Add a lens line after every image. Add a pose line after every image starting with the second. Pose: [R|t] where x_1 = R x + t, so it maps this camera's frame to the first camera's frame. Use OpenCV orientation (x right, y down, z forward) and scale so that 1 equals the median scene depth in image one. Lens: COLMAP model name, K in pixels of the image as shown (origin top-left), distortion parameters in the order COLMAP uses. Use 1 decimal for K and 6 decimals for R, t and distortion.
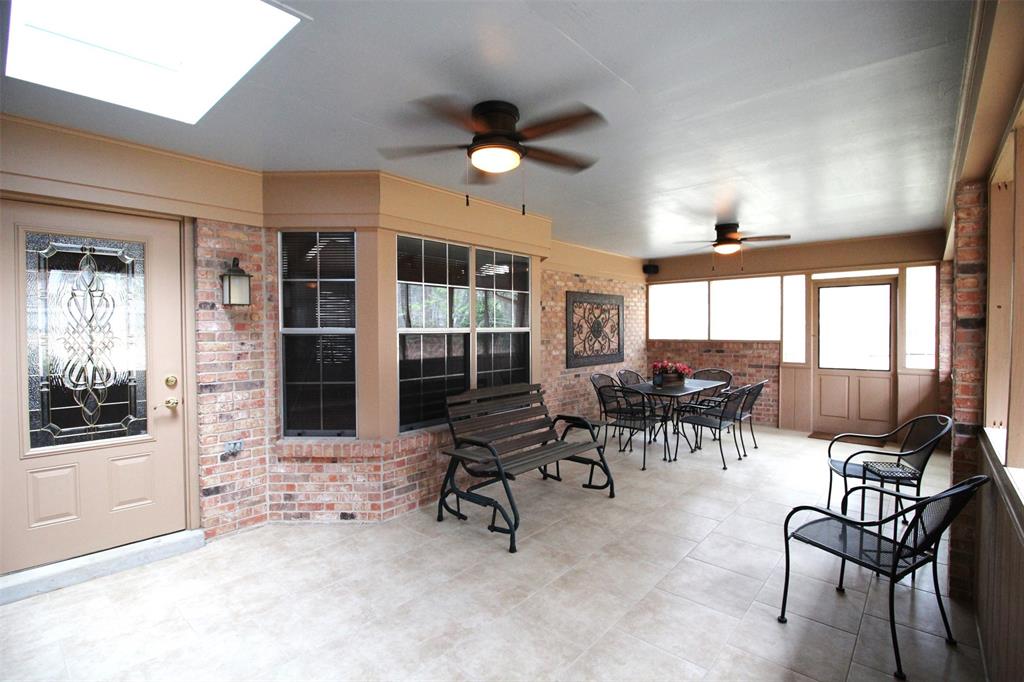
lens RADIAL K [[467.8, 0, 508.0], [0, 467.8, 337.6], [0, 0, 1]] dist [0.001766, -0.000019]
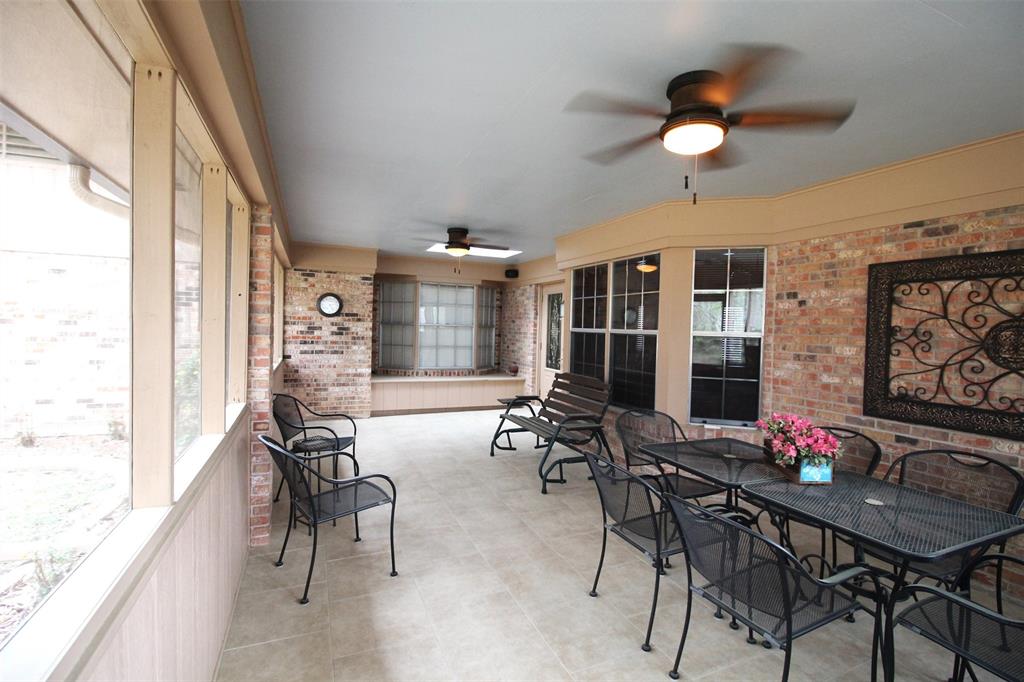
lens RADIAL K [[467.8, 0, 509.1], [0, 467.8, 339.8], [0, 0, 1]] dist [0.001766, -0.000019]
pose [[-0.408788, 0.016817, -0.912475, 0.761577], [-0.044907, 0.998248, 0.038516, -0.019157], [0.911524, 0.056722, -0.407317, 0.853094]]
